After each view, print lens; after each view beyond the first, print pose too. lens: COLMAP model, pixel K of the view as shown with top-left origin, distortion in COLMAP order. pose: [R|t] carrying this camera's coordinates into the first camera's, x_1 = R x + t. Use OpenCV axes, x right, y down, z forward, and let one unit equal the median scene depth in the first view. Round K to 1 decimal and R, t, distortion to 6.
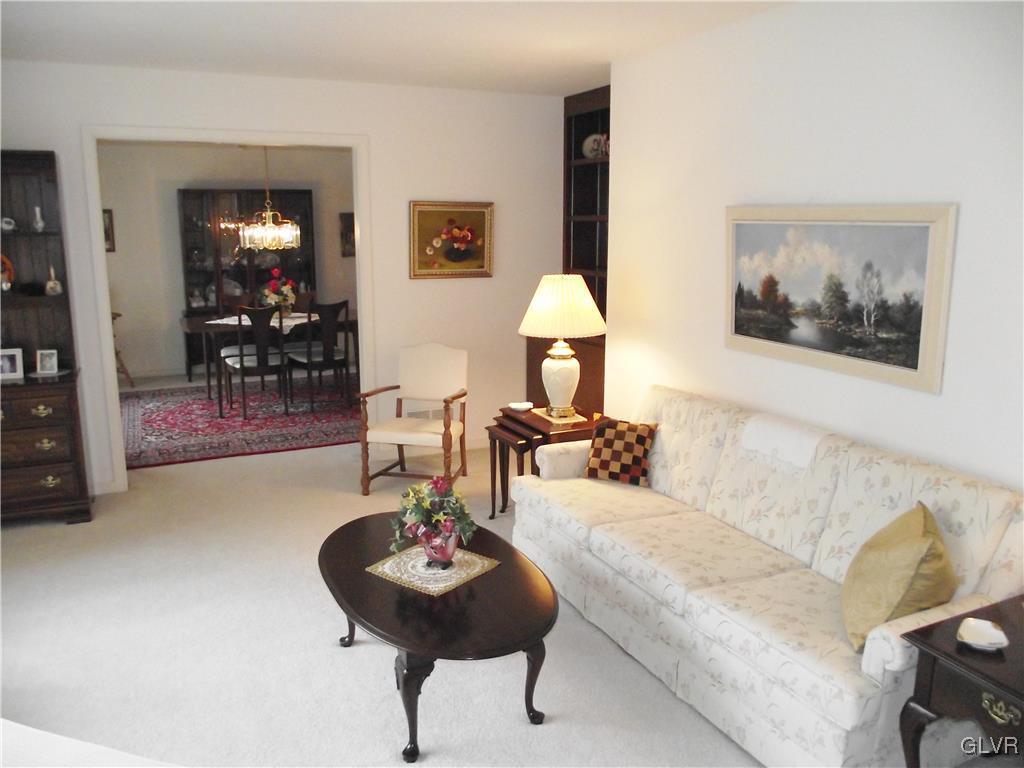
lens RADIAL K [[807.1, 0, 512.0], [0, 807.1, 384.0], [0, 0, 1]] dist [-0.093988, 0.056476]
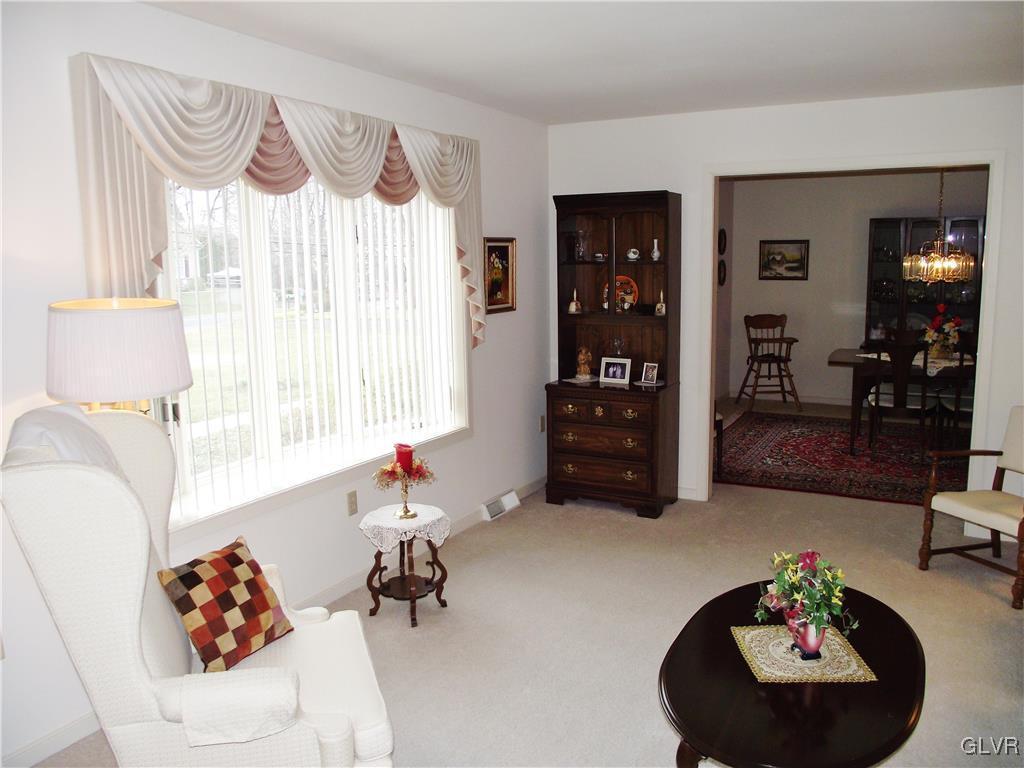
lens RADIAL K [[807.1, 0, 512.0], [0, 807.1, 384.0], [0, 0, 1]] dist [-0.093988, 0.056476]
pose [[0.570679, 0.116414, -0.812879, 0.227452], [-0.145982, 0.988515, 0.039081, -0.026260], [0.808093, 0.096363, 0.581120, 0.140830]]
